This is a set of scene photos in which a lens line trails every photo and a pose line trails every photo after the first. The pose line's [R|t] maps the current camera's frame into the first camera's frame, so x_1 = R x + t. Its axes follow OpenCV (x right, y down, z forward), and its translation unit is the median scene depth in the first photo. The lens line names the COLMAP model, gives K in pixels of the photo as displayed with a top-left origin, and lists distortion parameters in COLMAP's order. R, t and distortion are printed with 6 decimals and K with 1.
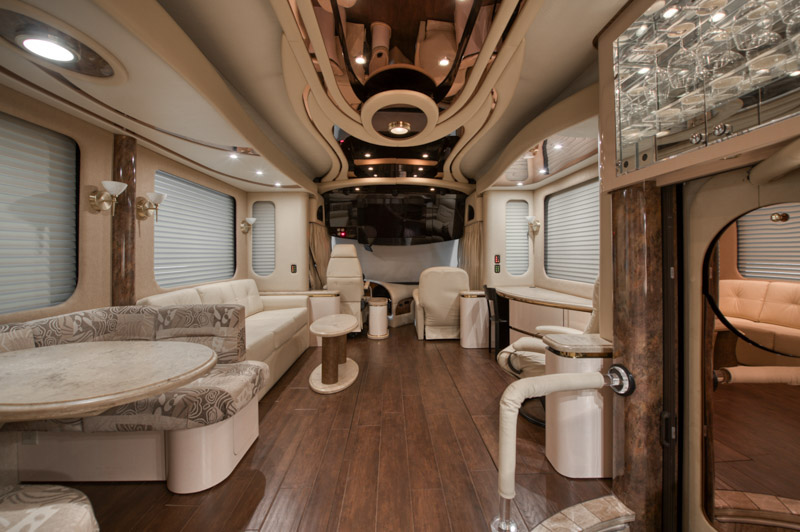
lens RADIAL K [[334.8, 0, 399.6], [0, 334.8, 251.8], [0, 0, 1]] dist [-0.000481, -0.000099]
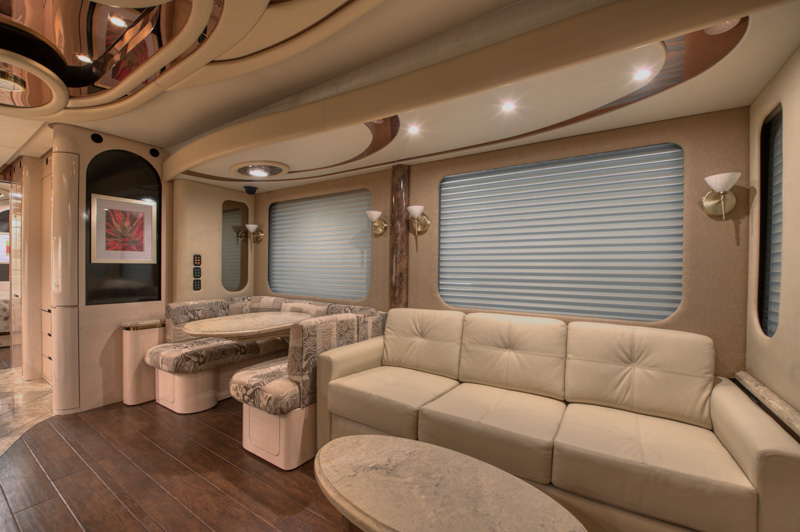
lens RADIAL K [[326.8, 0, 403.0], [0, 326.8, 271.5], [0, 0, 1]] dist [-0.014123, -0.003821]
pose [[-0.562632, 0.005311, -0.826690, 0.058765], [-0.005391, 0.999935, 0.010092, 0.004267], [0.826690, 0.010134, -0.562567, 0.903570]]
